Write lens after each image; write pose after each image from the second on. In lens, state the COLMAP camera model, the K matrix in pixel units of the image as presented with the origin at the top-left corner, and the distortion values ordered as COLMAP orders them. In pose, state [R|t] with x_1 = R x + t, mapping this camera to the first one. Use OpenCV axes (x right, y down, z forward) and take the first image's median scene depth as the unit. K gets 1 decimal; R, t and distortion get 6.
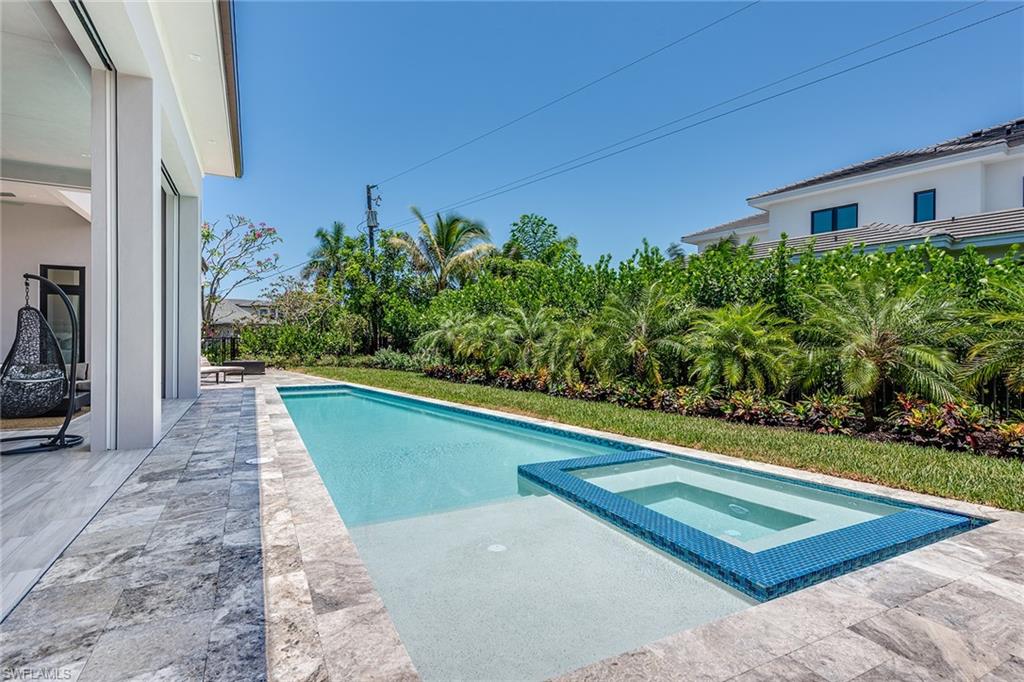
lens RADIAL K [[516.5, 0, 513.4], [0, 516.5, 339.7], [0, 0, 1]] dist [0.001799, -0.000471]
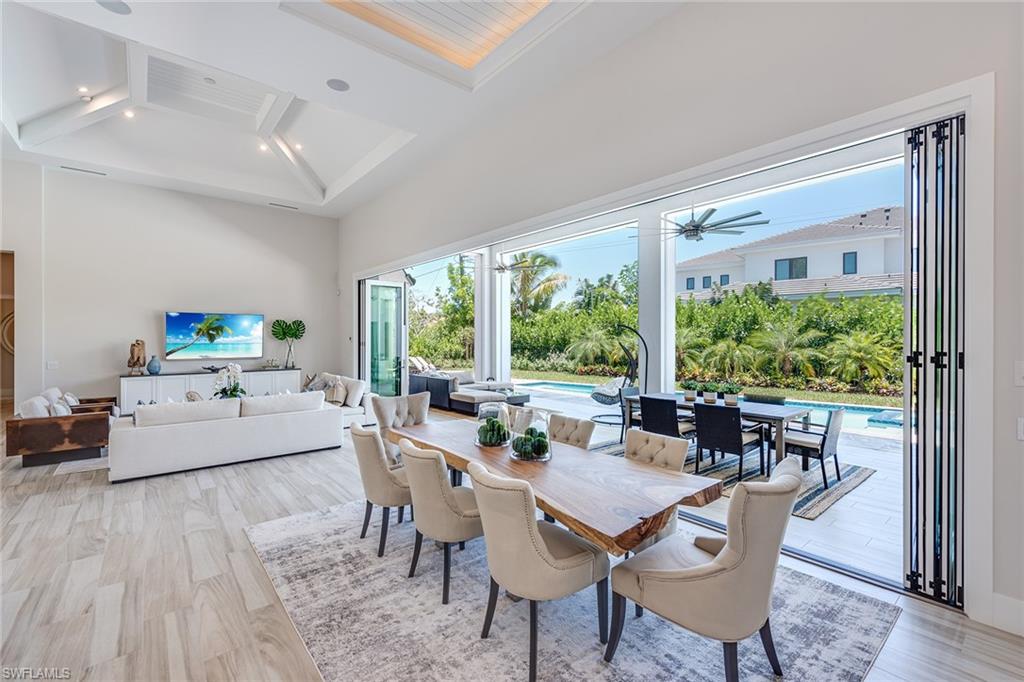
lens RADIAL K [[448.1, 0, 514.4], [0, 448.1, 339.0], [0, 0, 1]] dist [0.000497, -0.000191]
pose [[0.976564, -0.009312, 0.215027, -0.498812], [0.009036, 0.999957, 0.002268, -0.026023], [-0.215039, -0.000272, 0.976605, -0.140231]]
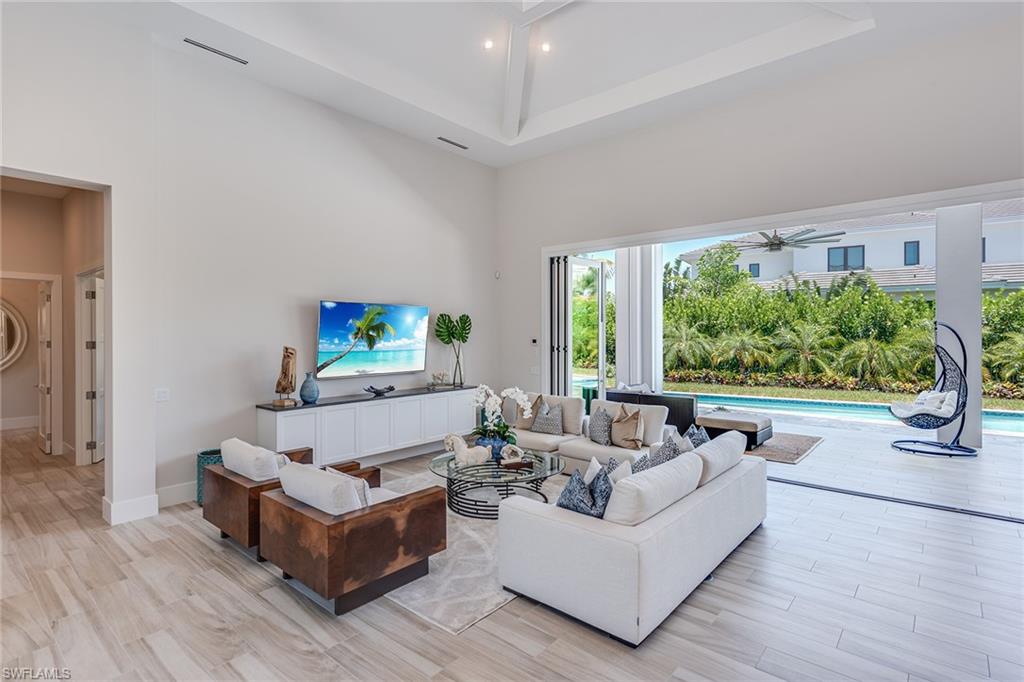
lens RADIAL K [[516.5, 0, 511.3], [0, 516.5, 336.7], [0, 0, 1]] dist [0.001799, -0.000471]
pose [[0.926251, -0.014217, 0.376639, -0.769498], [0.012897, 0.999899, 0.006024, -0.033991], [-0.376686, -0.000722, 0.926341, 0.047683]]
